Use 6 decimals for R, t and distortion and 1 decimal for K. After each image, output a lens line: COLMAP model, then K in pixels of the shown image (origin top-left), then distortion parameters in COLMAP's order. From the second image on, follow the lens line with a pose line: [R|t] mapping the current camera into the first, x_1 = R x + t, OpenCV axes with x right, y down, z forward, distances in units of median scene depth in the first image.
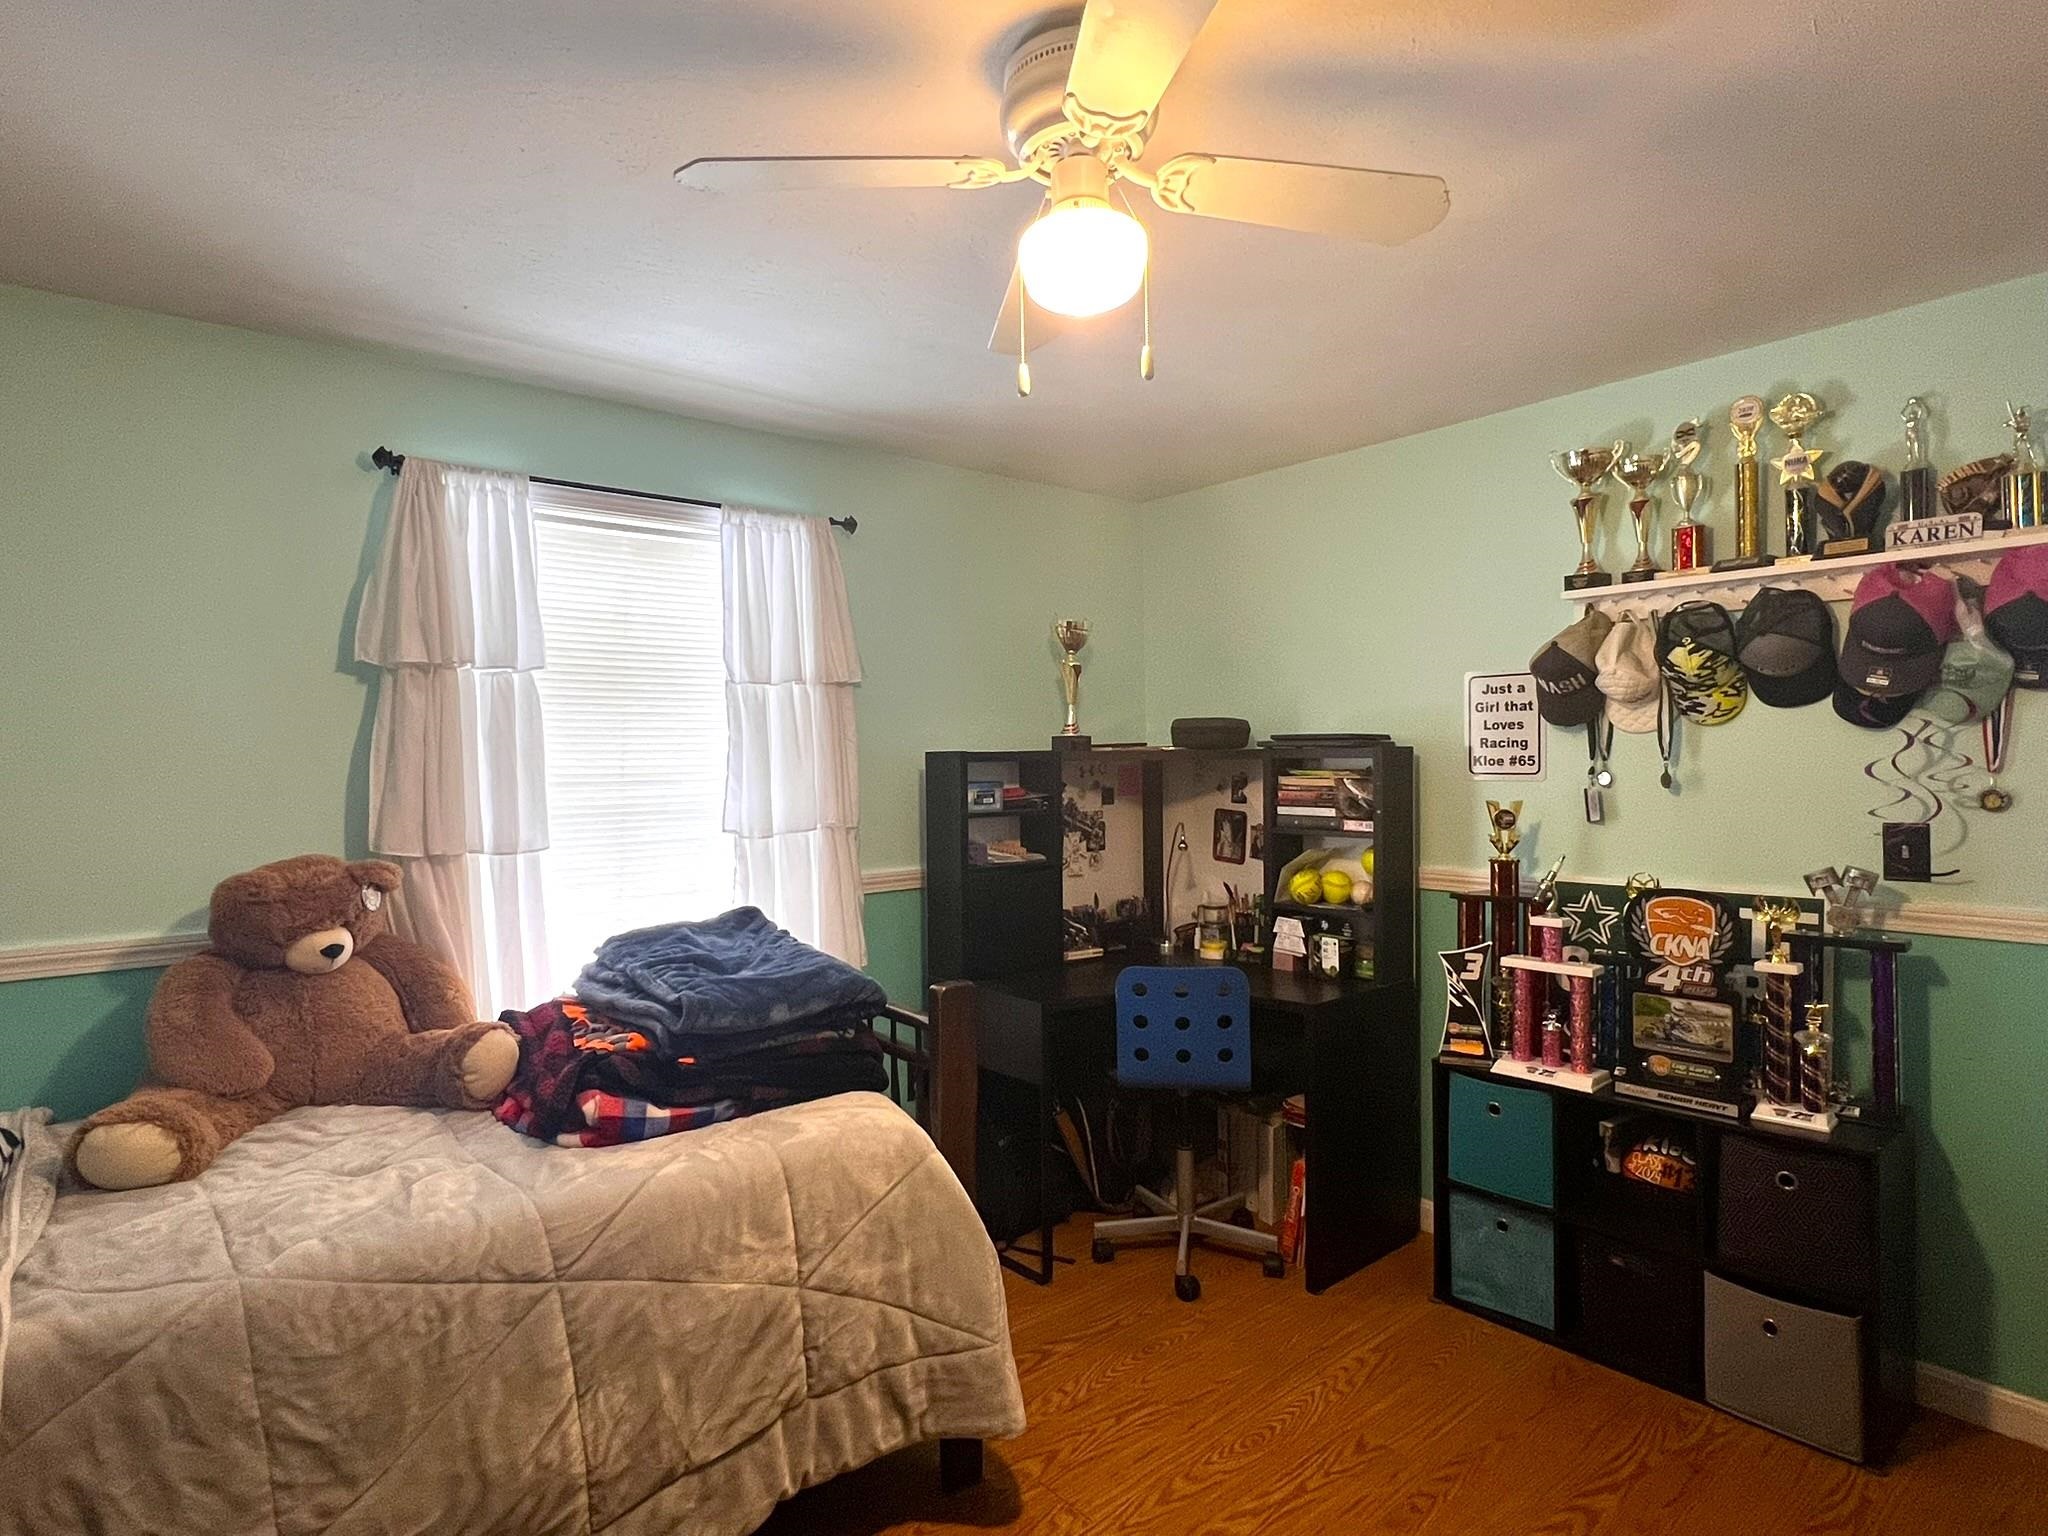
lens RADIAL K [[1102.8, 0, 1024.0], [0, 1102.8, 768.0], [0, 0, 1]] dist [-0.001116, -0.000211]
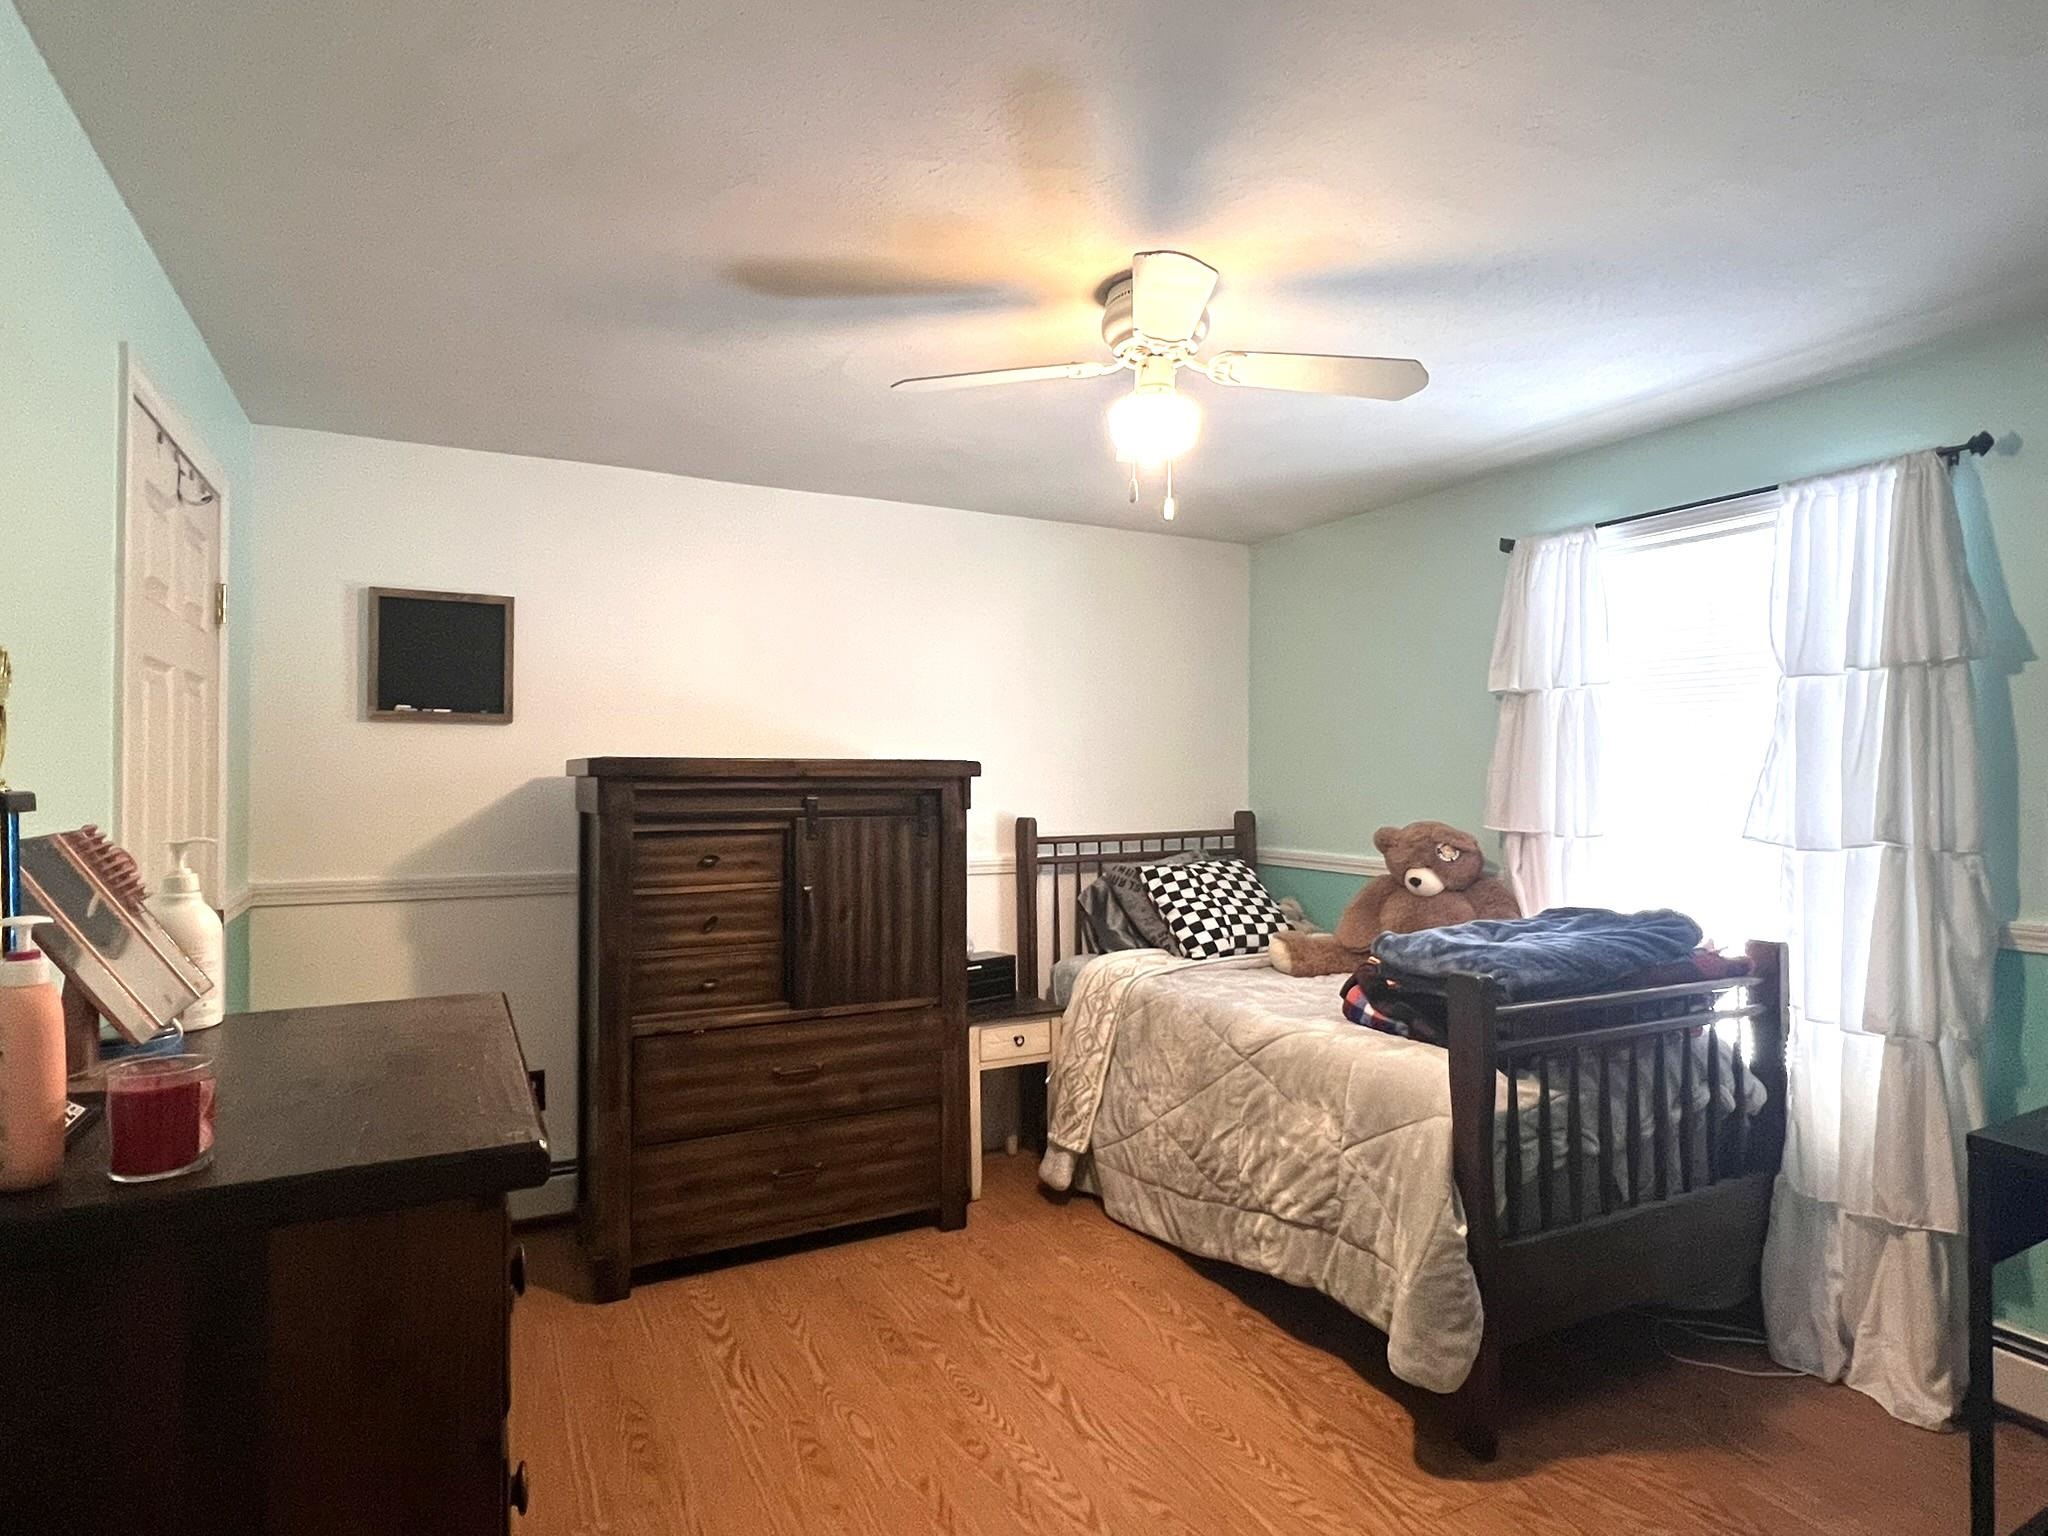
lens RADIAL K [[1102.8, 0, 1024.0], [0, 1102.8, 768.0], [0, 0, 1]] dist [-0.001116, -0.000211]
pose [[-0.206257, 0.011414, -0.978431, 0.868504], [-0.004487, 0.999910, 0.012610, -0.011693], [0.978488, 0.006991, -0.206187, 0.649306]]
